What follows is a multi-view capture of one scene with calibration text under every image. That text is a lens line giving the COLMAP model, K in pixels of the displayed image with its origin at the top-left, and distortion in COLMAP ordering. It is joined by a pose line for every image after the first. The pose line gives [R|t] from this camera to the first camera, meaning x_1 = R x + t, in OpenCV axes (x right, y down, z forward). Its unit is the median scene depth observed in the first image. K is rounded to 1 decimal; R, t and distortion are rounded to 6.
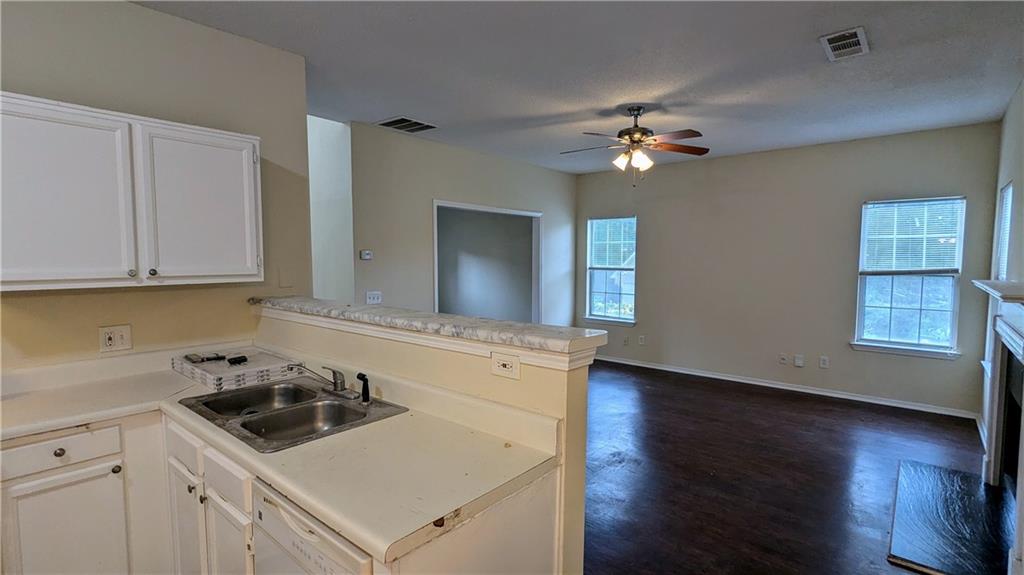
lens RADIAL K [[483.0, 0, 516.5], [0, 483.0, 290.2], [0, 0, 1]] dist [-0.000220, 0.001378]
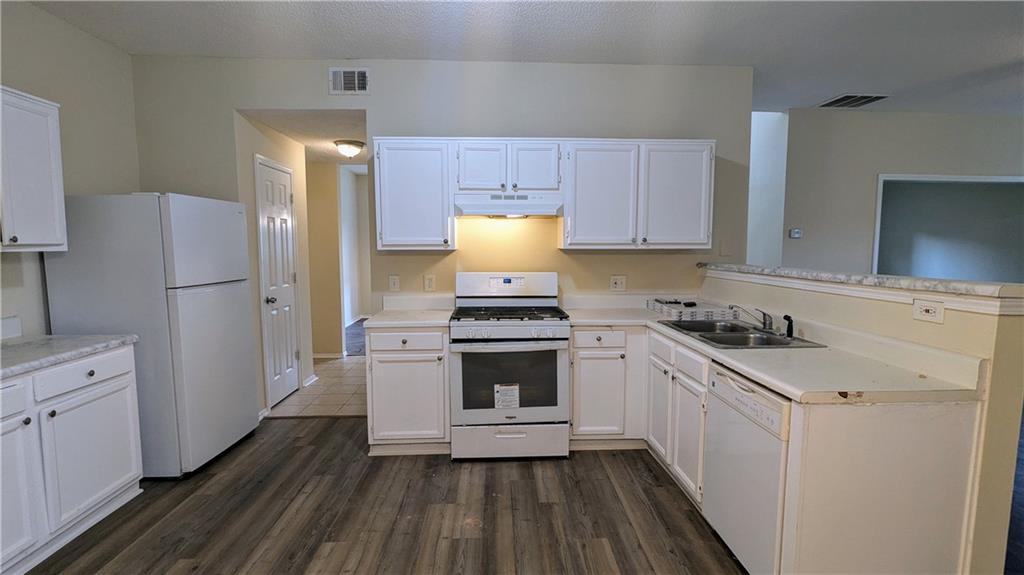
lens RADIAL K [[483.0, 0, 516.5], [0, 483.0, 290.2], [0, 0, 1]] dist [-0.000220, 0.001378]
pose [[0.683040, 0.065171, -0.727468, 0.110423], [-0.052292, 0.997819, 0.040293, 0.089097], [0.728507, 0.010519, 0.684958, -0.383710]]
